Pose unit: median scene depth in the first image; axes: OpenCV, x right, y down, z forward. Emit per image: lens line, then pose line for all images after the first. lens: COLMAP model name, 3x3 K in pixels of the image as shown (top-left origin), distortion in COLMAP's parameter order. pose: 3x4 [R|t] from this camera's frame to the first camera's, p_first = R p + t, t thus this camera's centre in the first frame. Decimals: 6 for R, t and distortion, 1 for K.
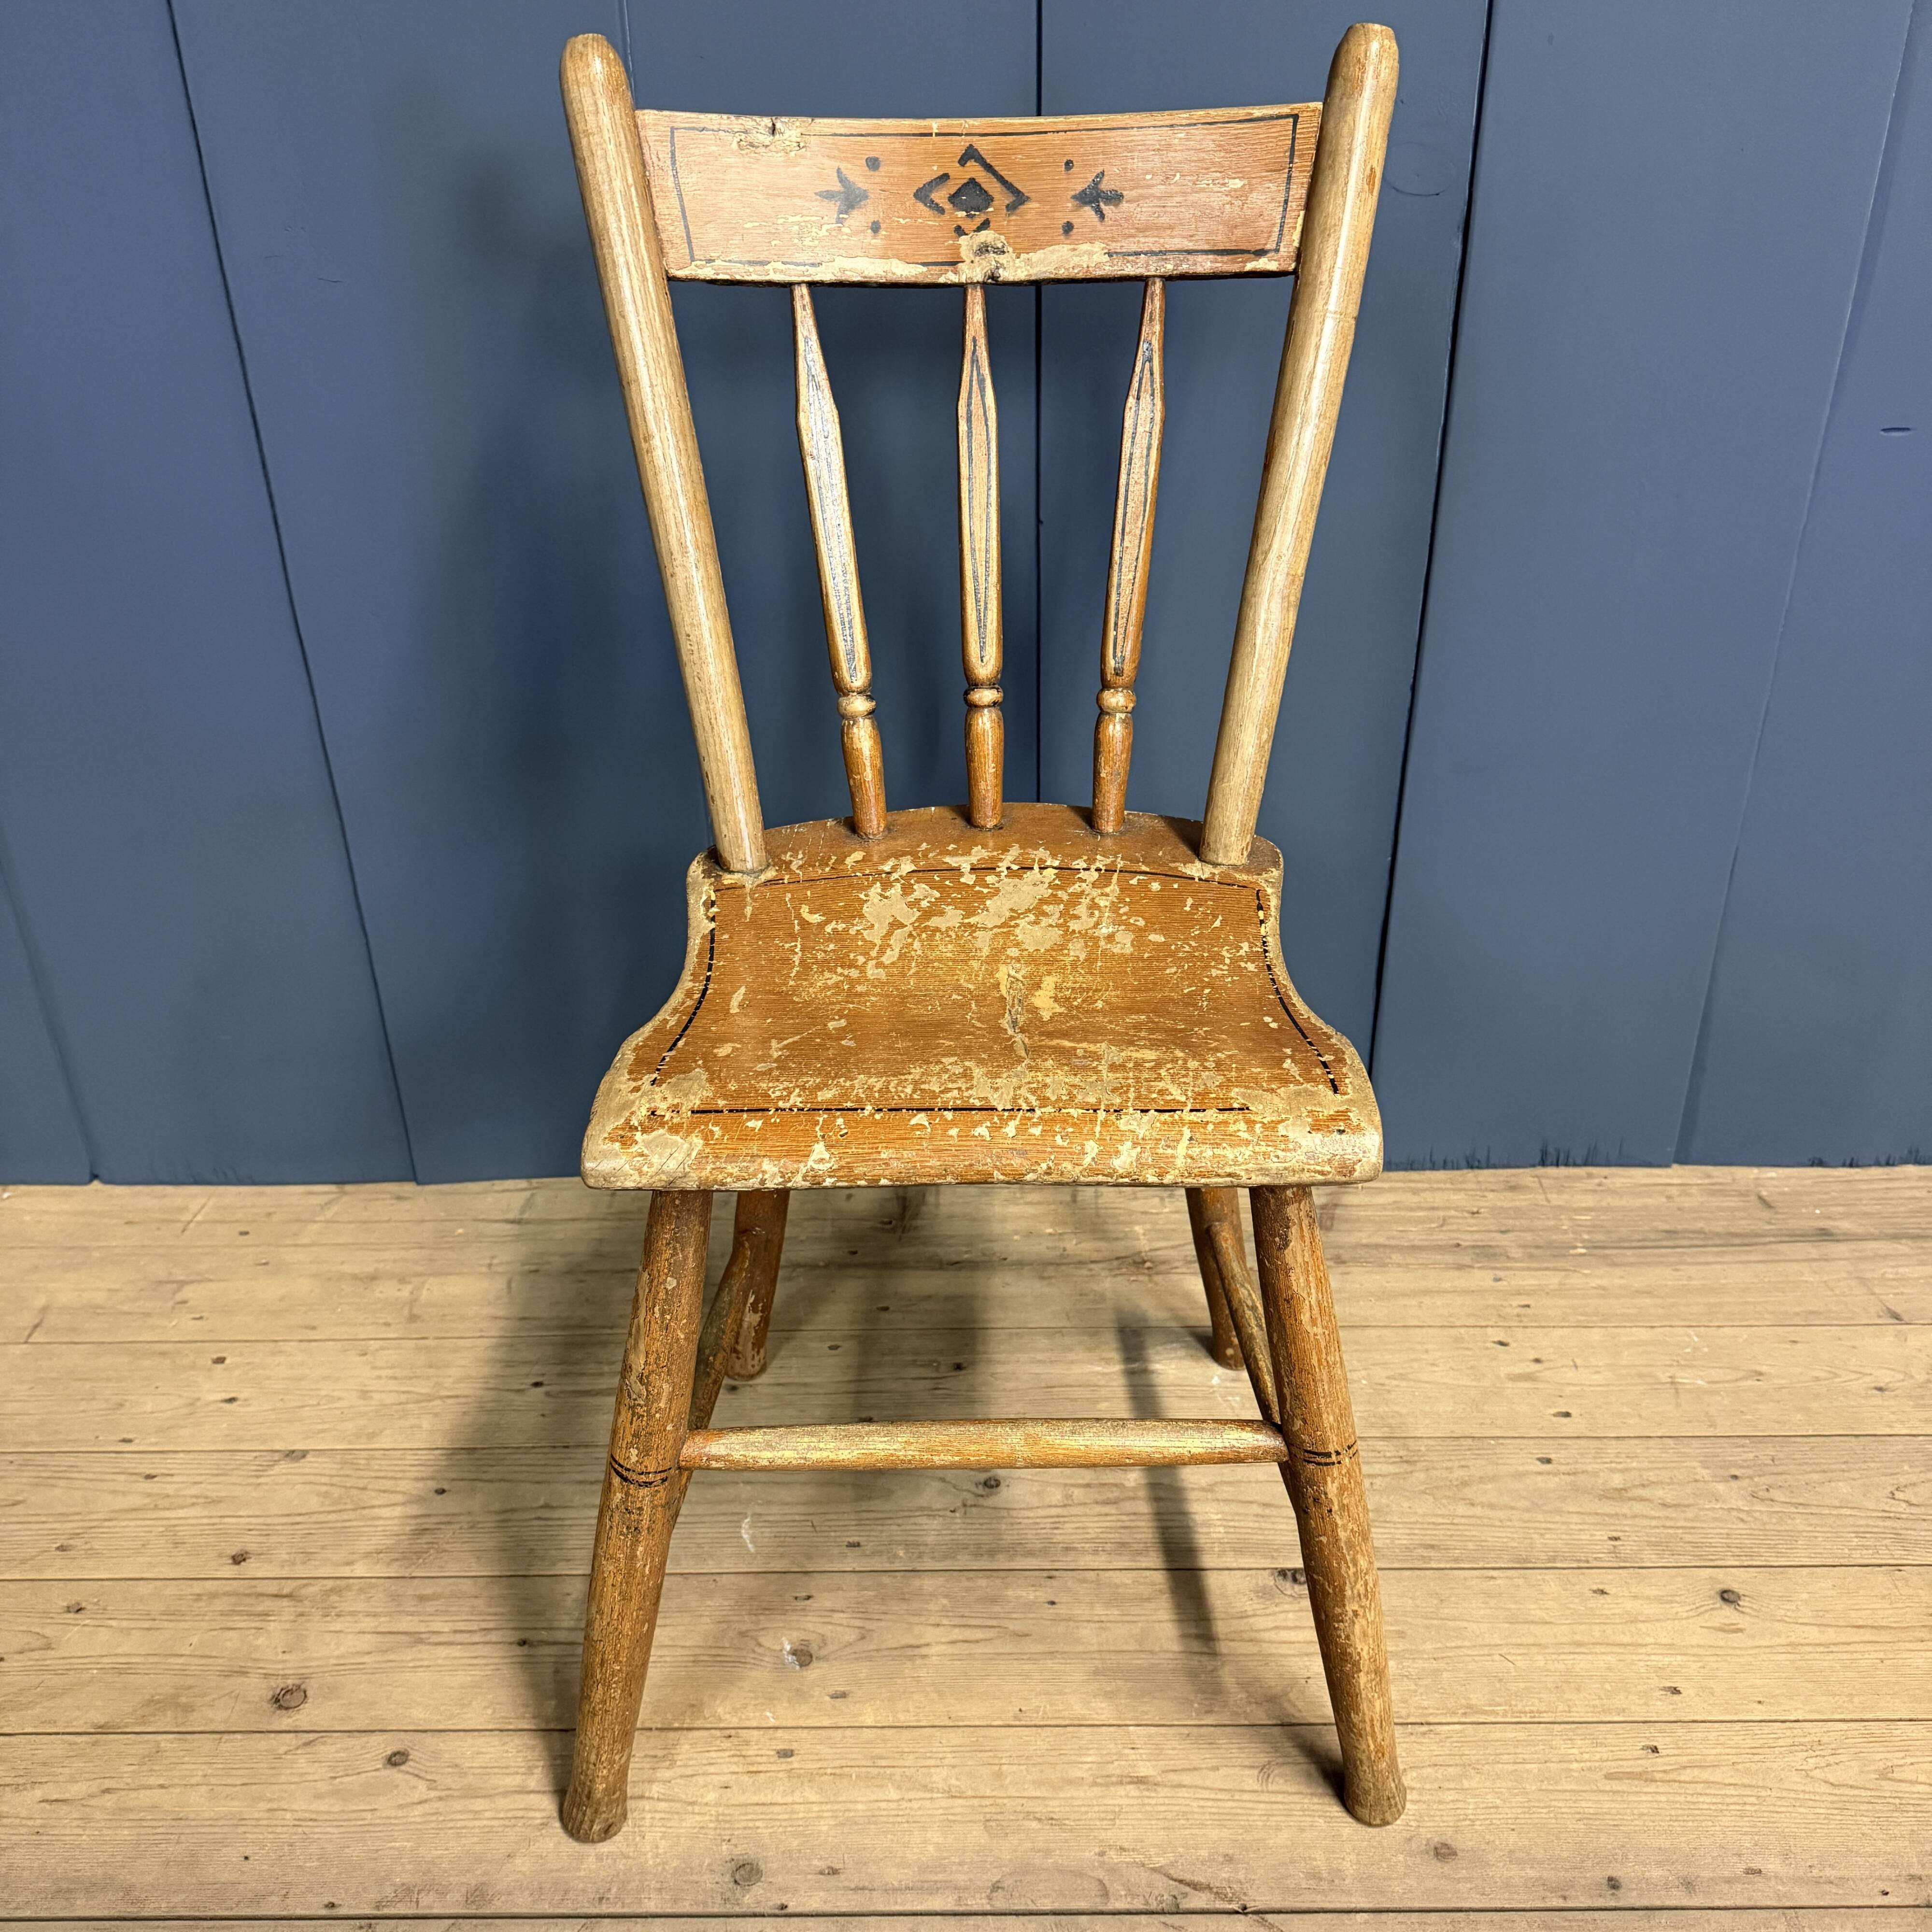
lens RADIAL K [[1827.5, 0, 970.3], [0, 1827.5, 977.6], [0, 0, 1]] dist [-0.017299, 0.000000]
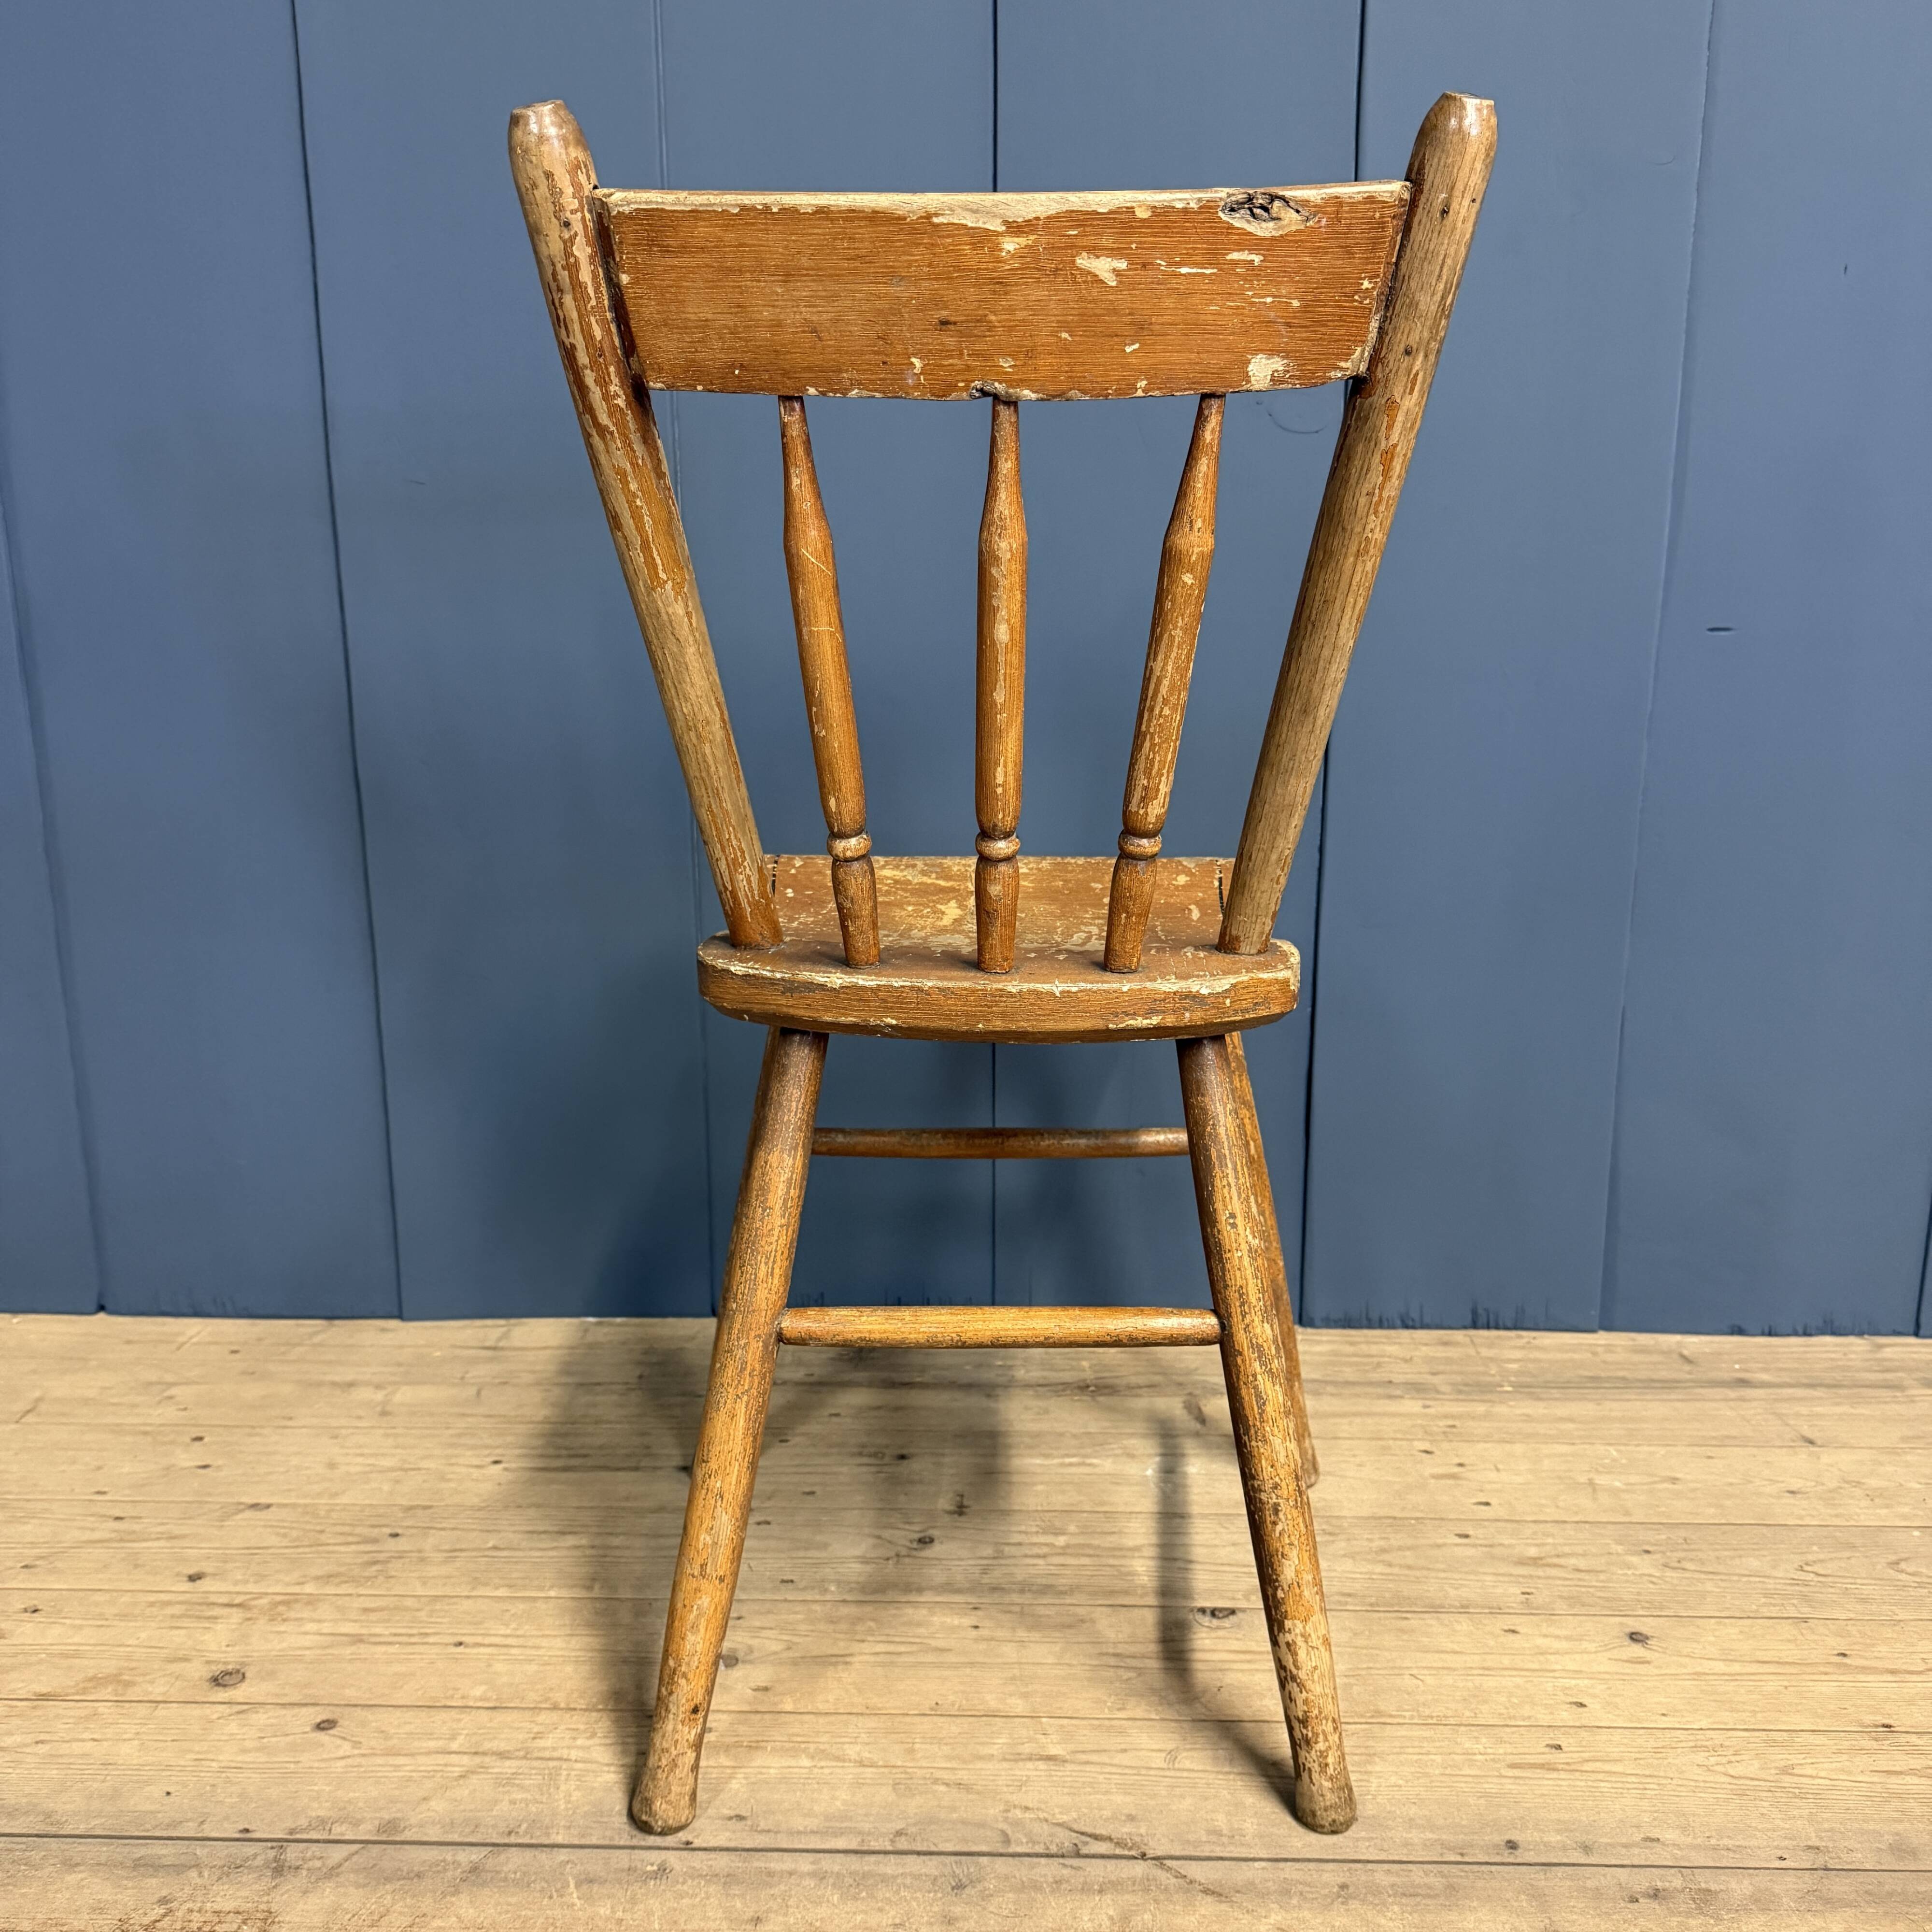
lens RADIAL K [[1827.5, 0, 976.3], [0, 1827.5, 984.4], [0, 0, 1]] dist [-0.017299, 0.000000]
pose [[0.999655, 0.021828, -0.014641, 0.052739], [-0.024944, 0.963448, -0.266731, 0.270257], [0.008284, 0.267004, 0.963660, -0.087993]]
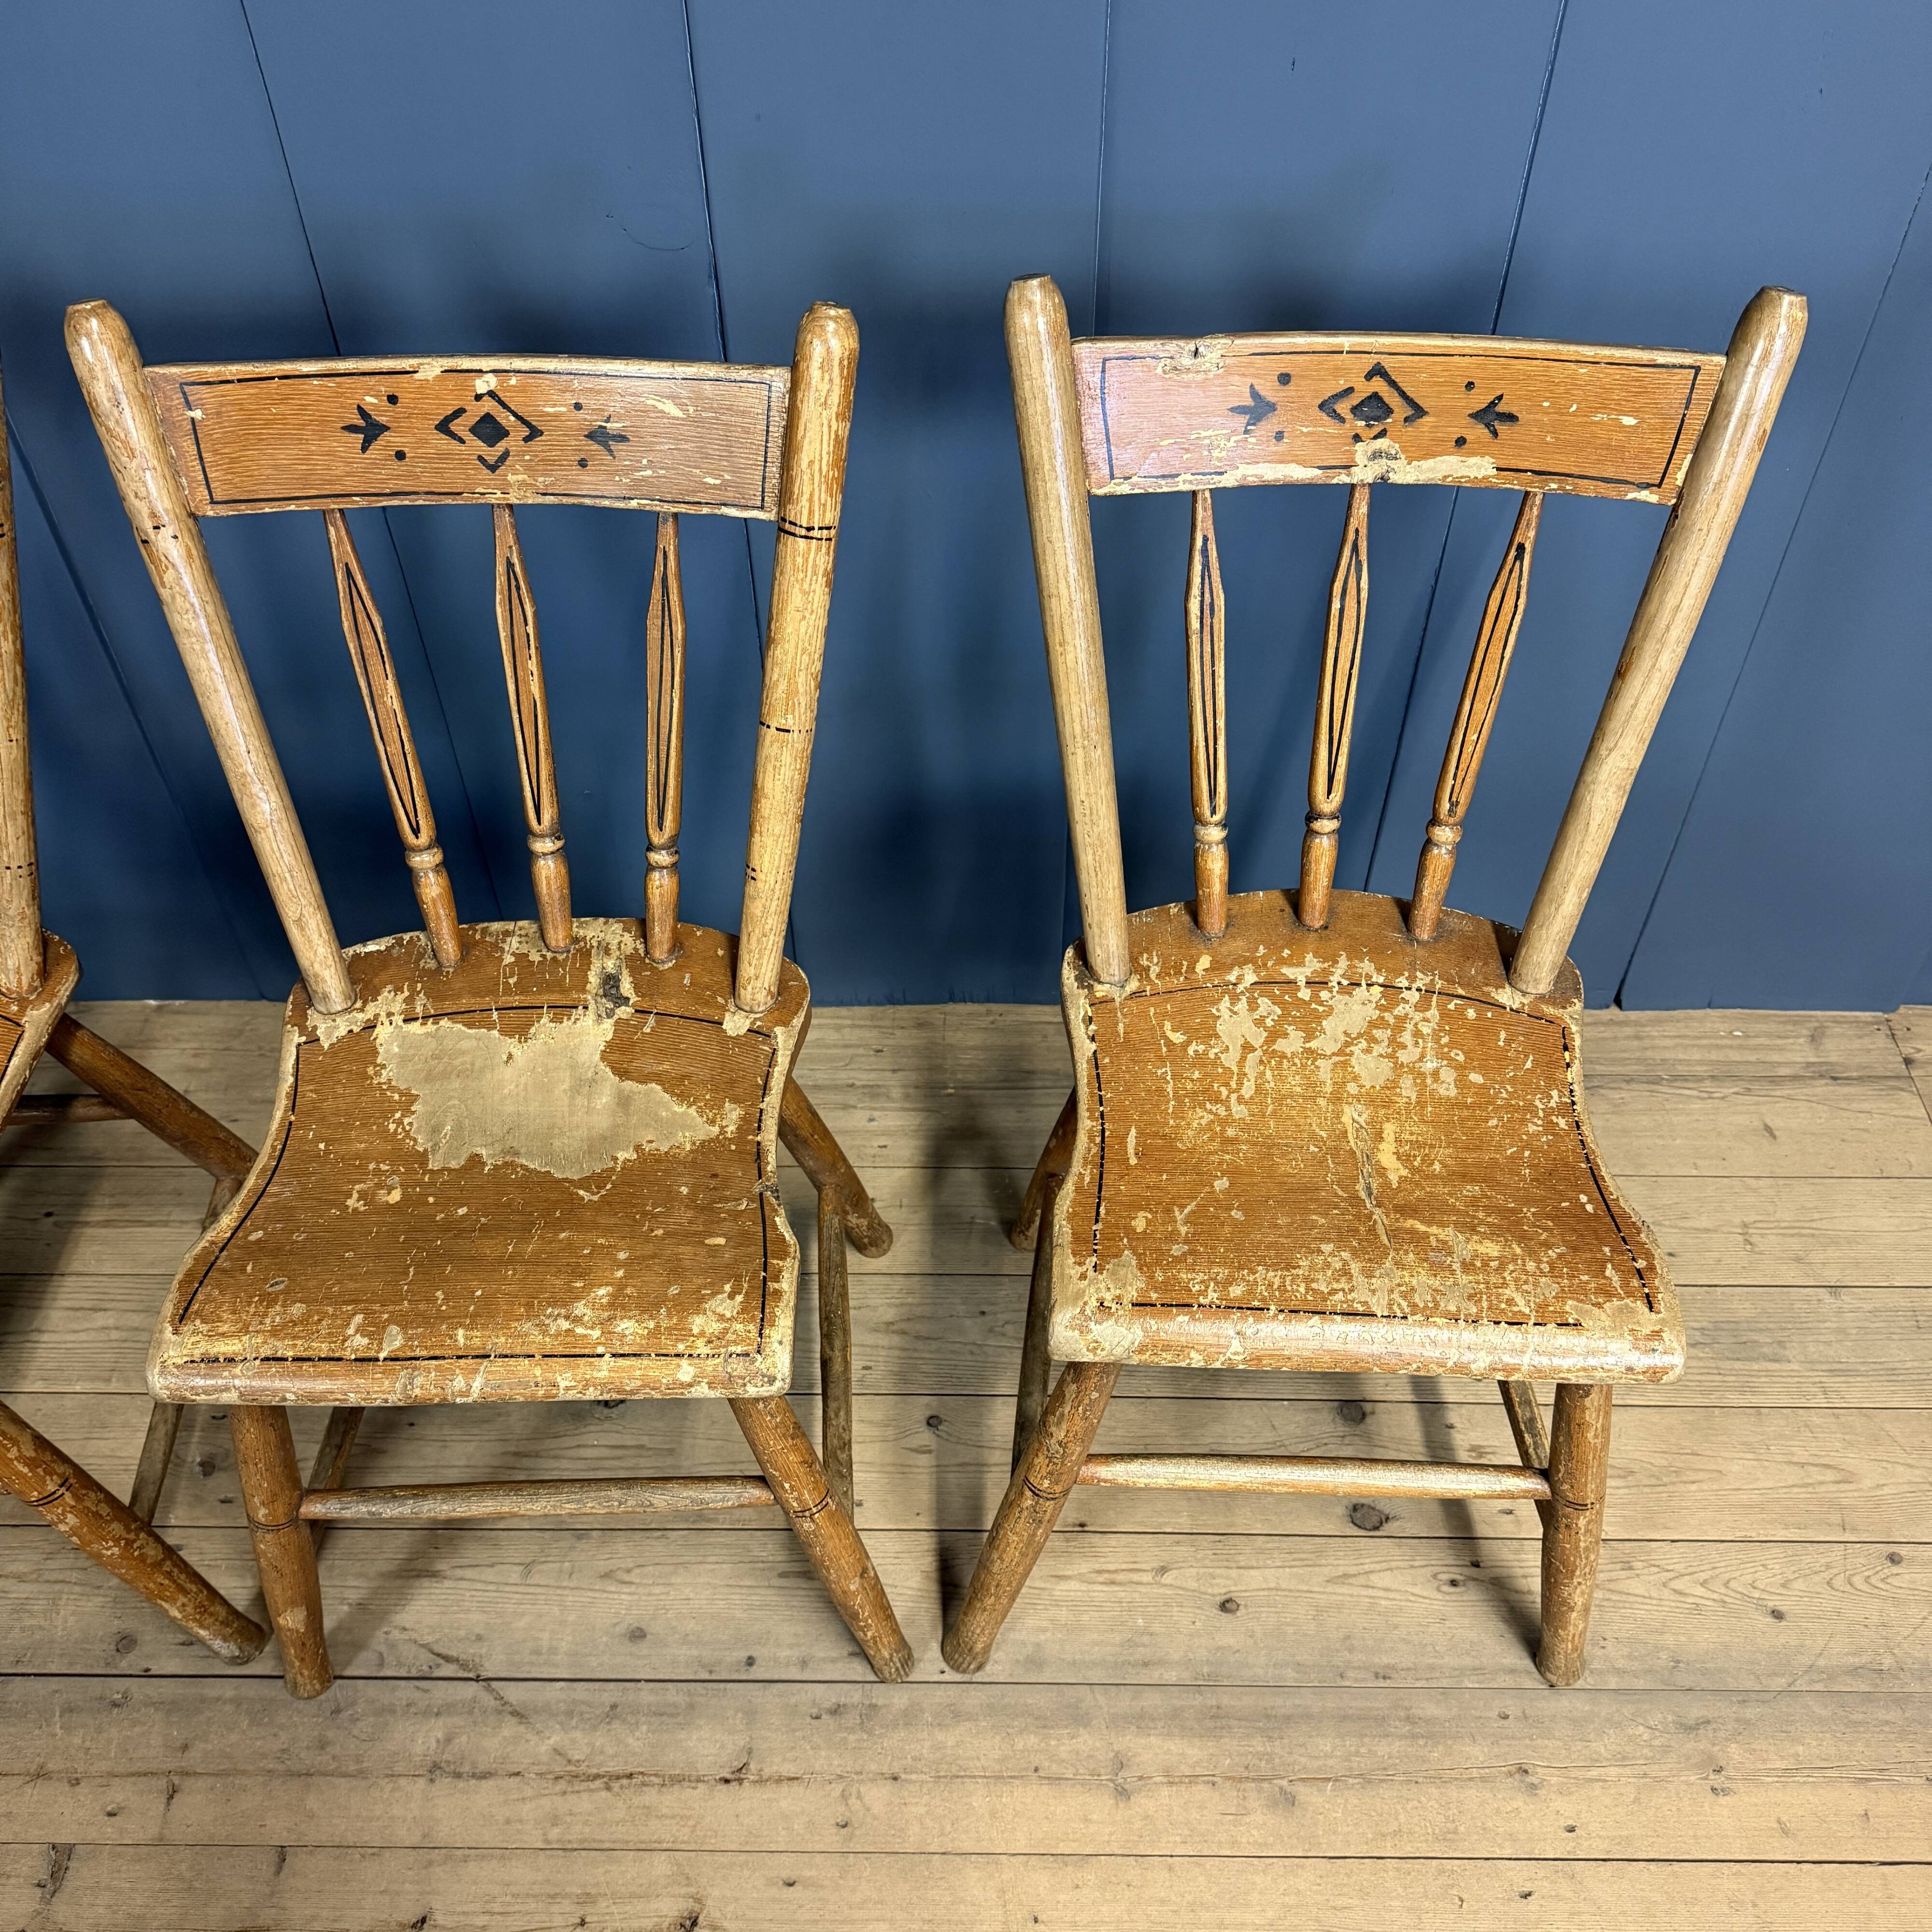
lens RADIAL K [[1827.5, 0, 996.0], [0, 1827.5, 950.0], [0, 0, 1]] dist [-0.017299, 0.000000]
pose [[0.999843, 0.011632, 0.013401, 0.442480], [-0.015021, 0.956870, 0.290127, -0.362650], [-0.009448, -0.290282, 0.956894, -0.145393]]
